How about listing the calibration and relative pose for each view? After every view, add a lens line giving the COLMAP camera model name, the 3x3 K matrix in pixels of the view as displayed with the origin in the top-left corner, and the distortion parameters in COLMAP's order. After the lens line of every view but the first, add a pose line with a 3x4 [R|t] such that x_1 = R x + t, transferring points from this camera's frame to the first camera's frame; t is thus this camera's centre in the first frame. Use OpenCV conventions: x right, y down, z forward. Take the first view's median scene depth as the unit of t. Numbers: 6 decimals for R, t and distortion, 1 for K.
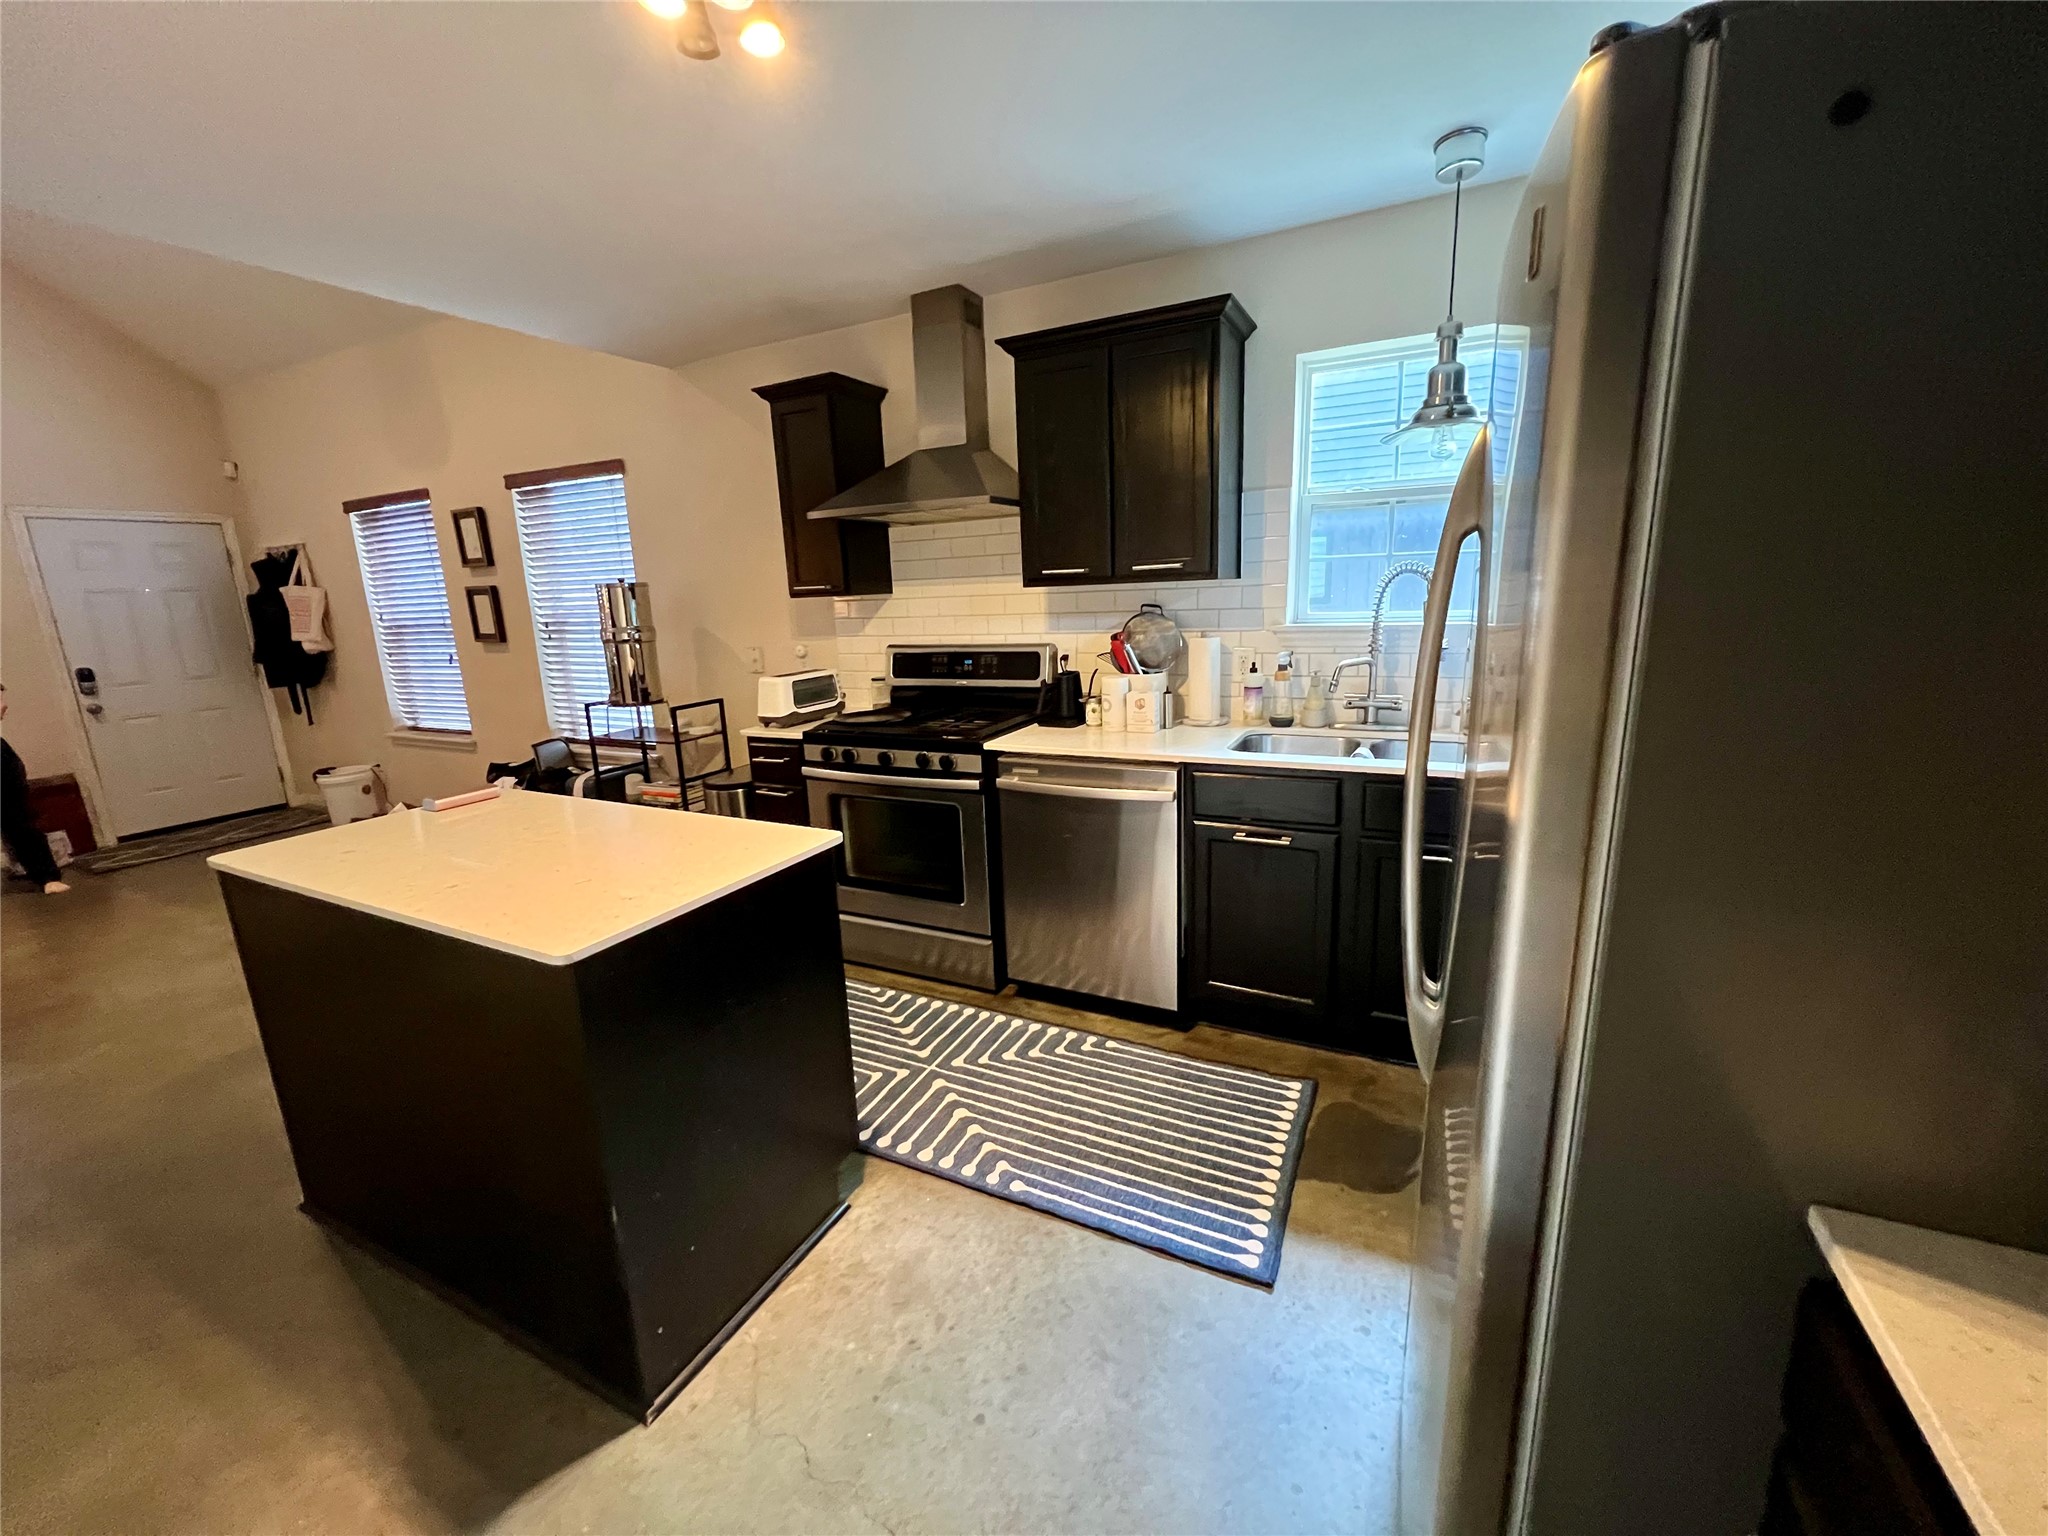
lens RADIAL K [[819.1, 0, 1023.5], [0, 819.1, 760.9], [0, 0, 1]] dist [-0.003133, 0.001760]
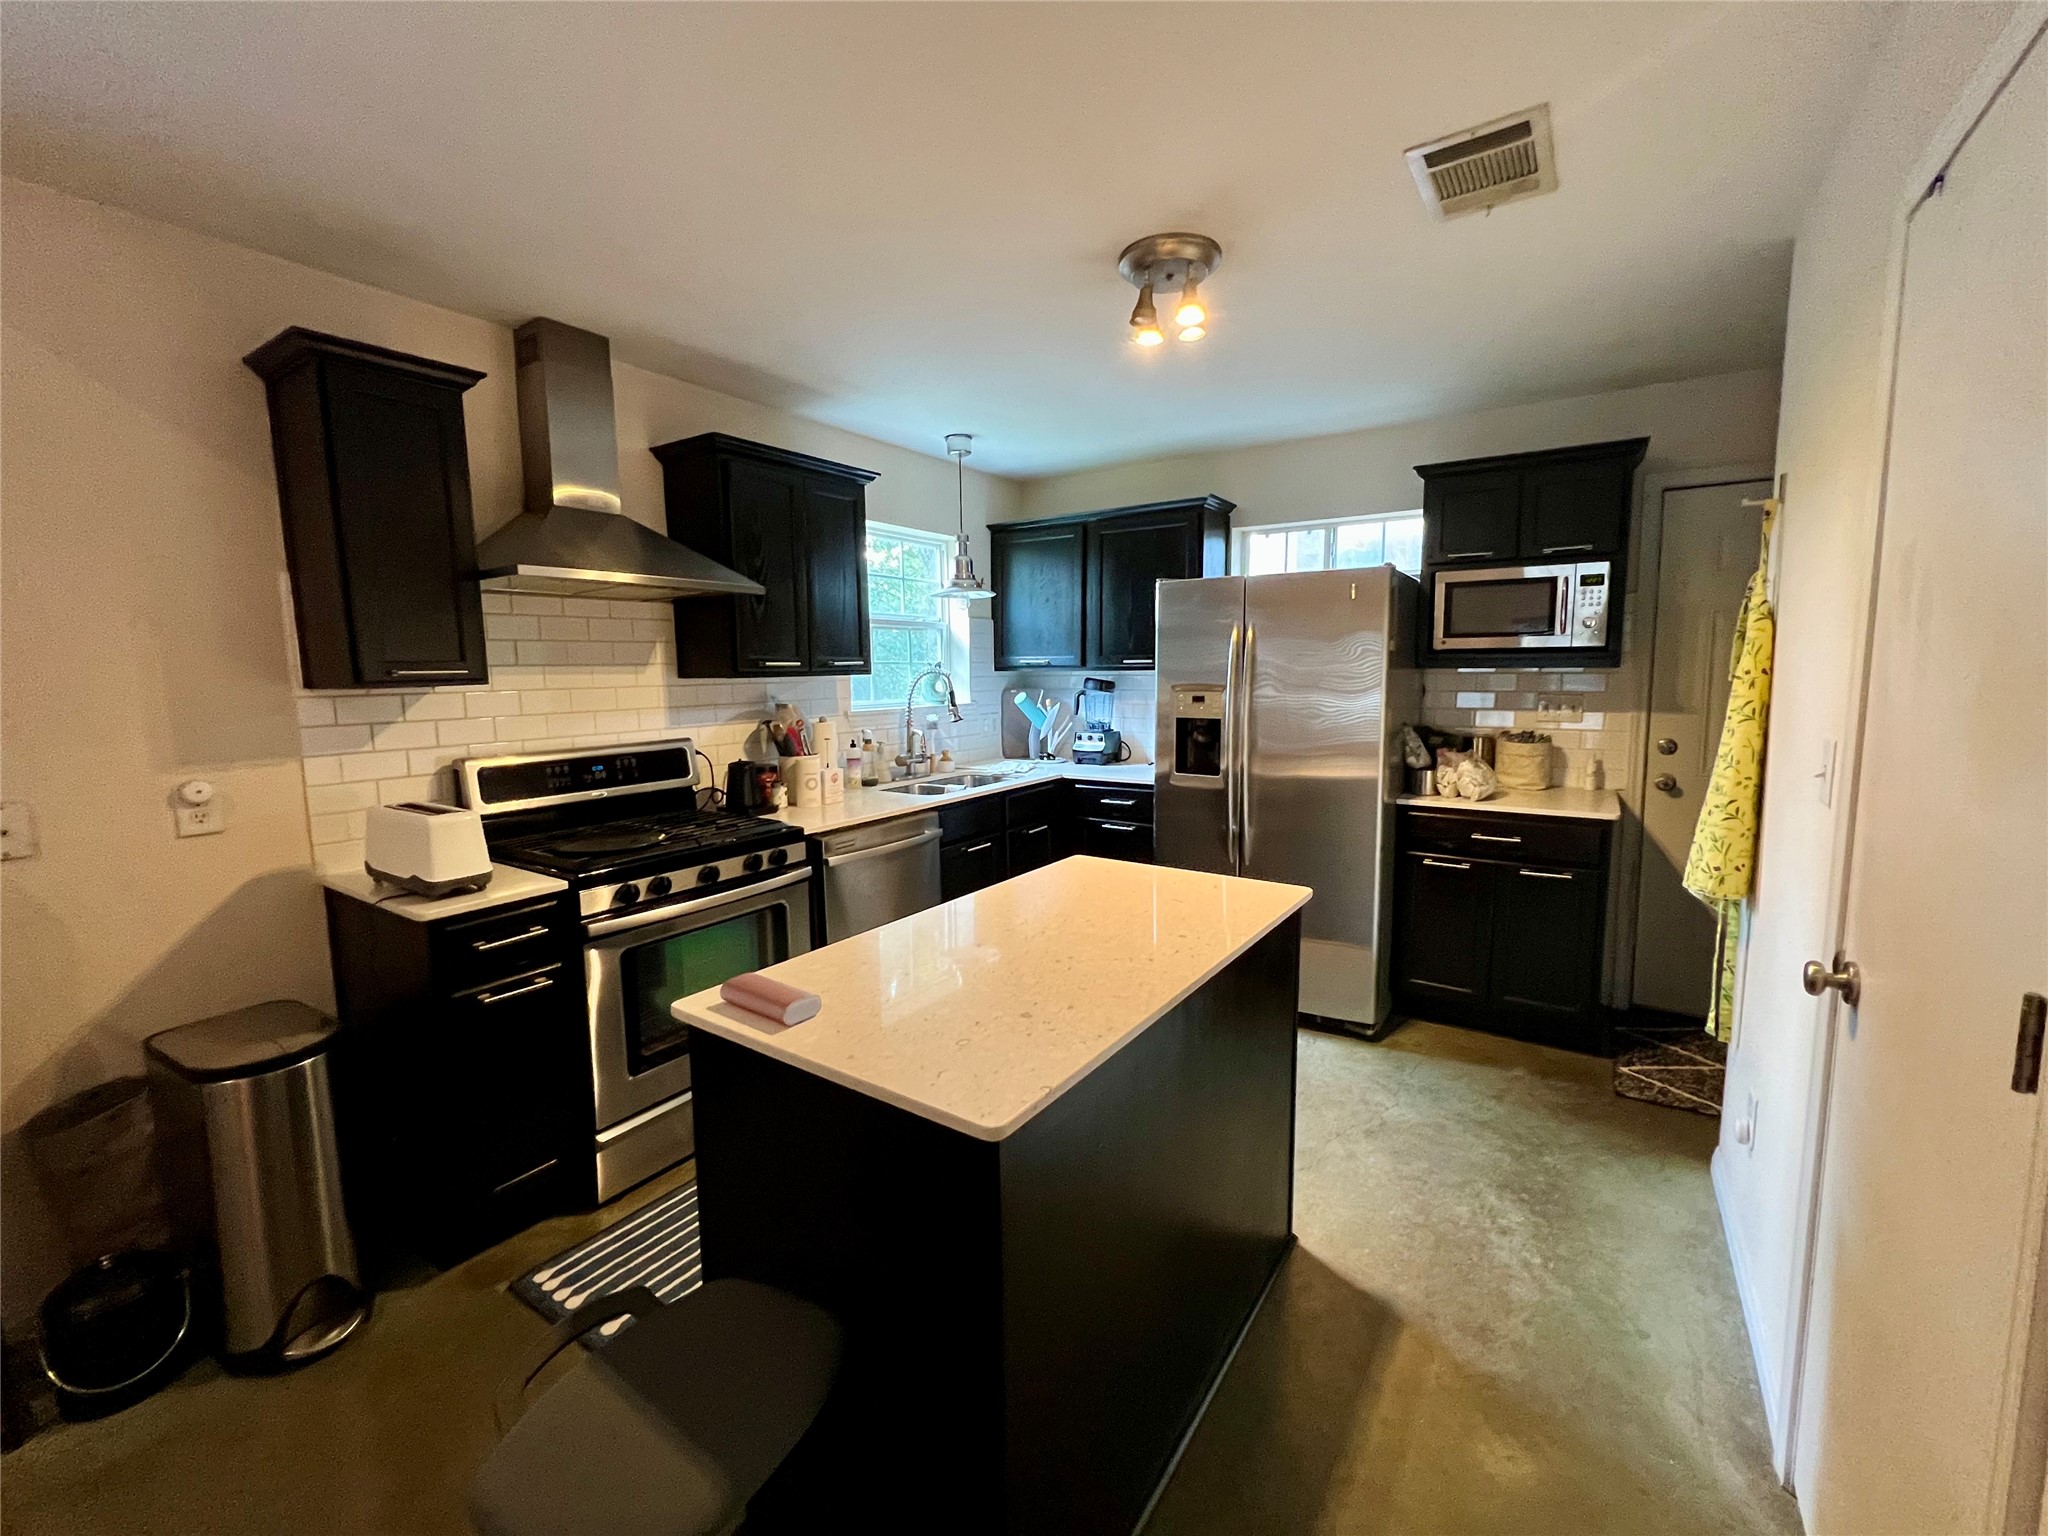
lens RADIAL K [[840.9, 0, 1024.8], [0, 840.9, 760.1], [0, 0, 1]] dist [-0.001962, -0.000116]
pose [[0.128813, -0.071493, 0.989088, -0.916398], [0.215649, 0.975549, 0.042430, -0.080096], [-0.967937, 0.207831, 0.141081, 0.516970]]
